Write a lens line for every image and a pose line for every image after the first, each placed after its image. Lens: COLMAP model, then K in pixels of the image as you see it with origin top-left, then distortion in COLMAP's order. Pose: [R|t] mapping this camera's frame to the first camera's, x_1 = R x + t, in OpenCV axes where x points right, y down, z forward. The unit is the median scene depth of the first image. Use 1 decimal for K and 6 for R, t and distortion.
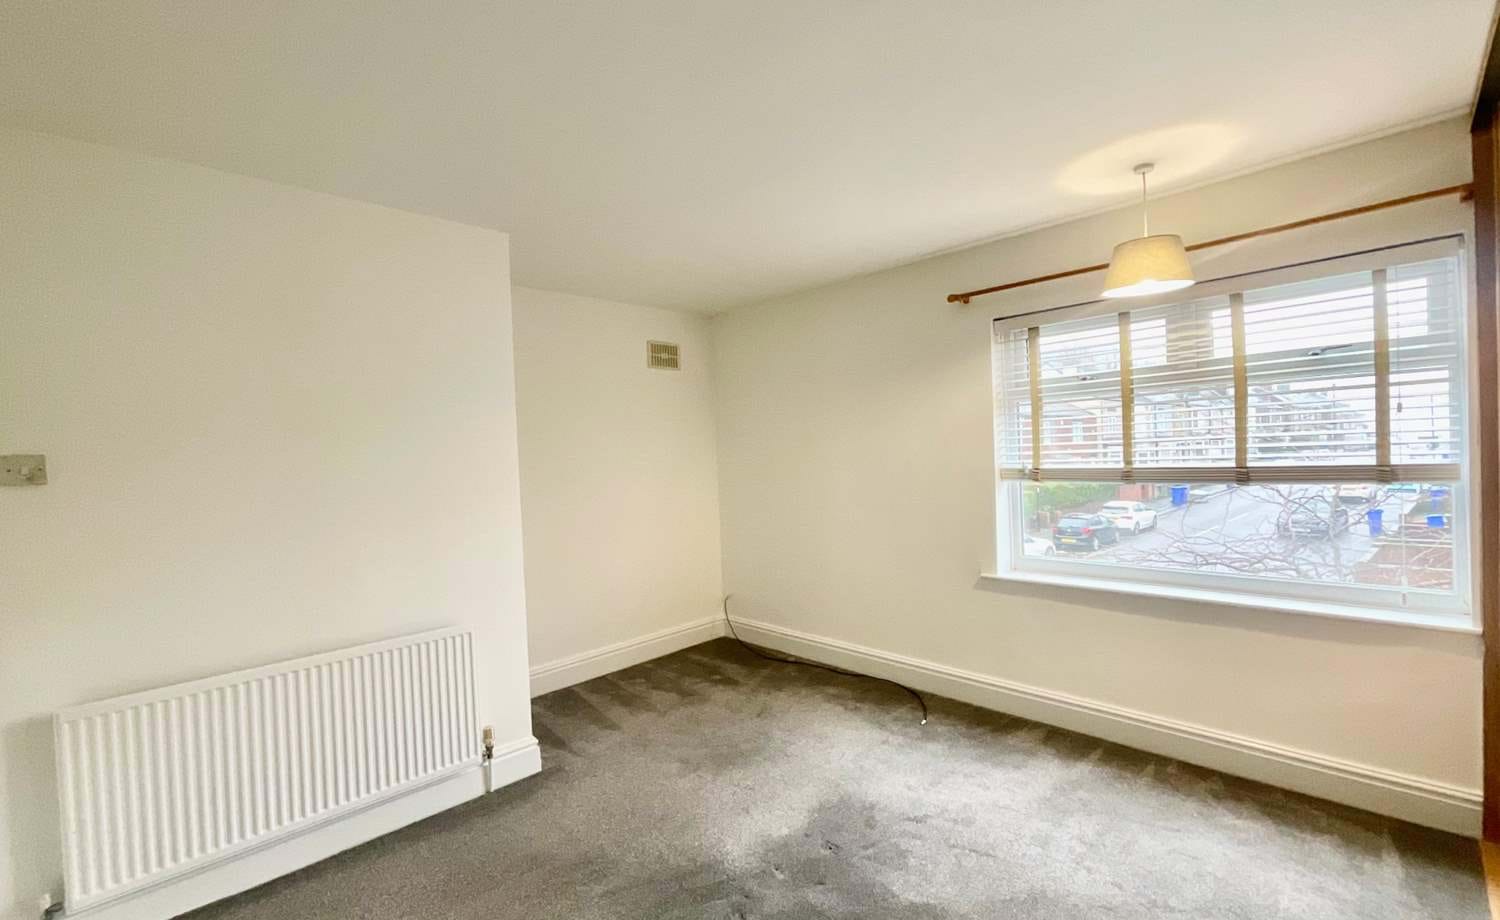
lens RADIAL K [[657.1, 0, 750.0], [0, 657.1, 460.0], [0, 0, 1]] dist [-0.000884, -0.000260]
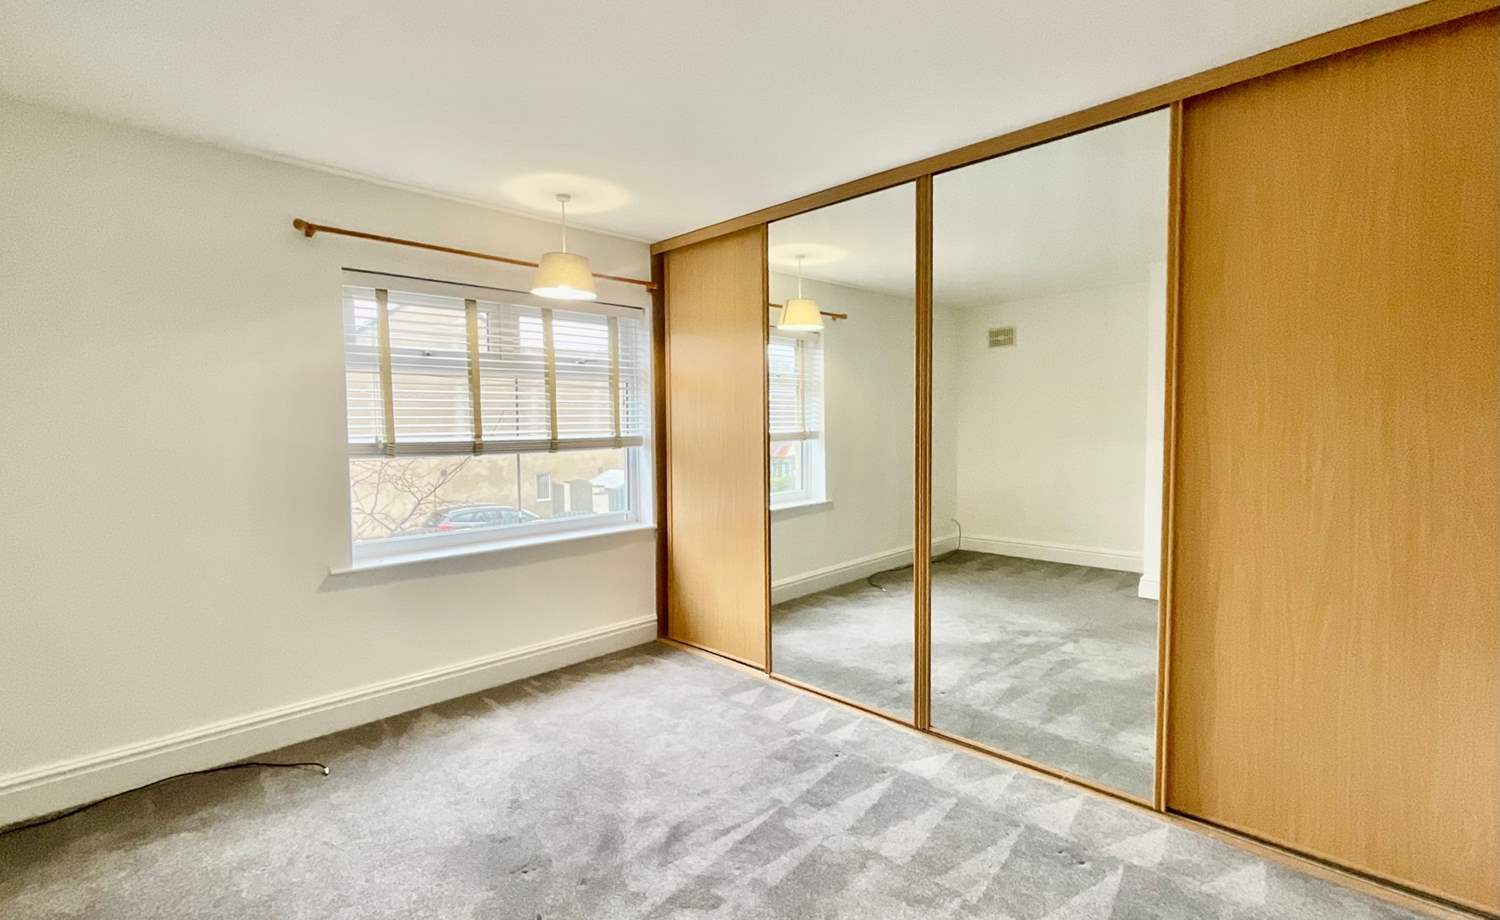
lens RADIAL K [[677.3, 0, 747.6], [0, 677.3, 452.5], [0, 0, 1]] dist [-0.000986, -0.000095]
pose [[-0.016689, -0.009990, 0.999811, -0.586902], [0.014590, 0.999841, 0.010234, 0.026845], [-0.999754, 0.014758, -0.016541, 0.566811]]
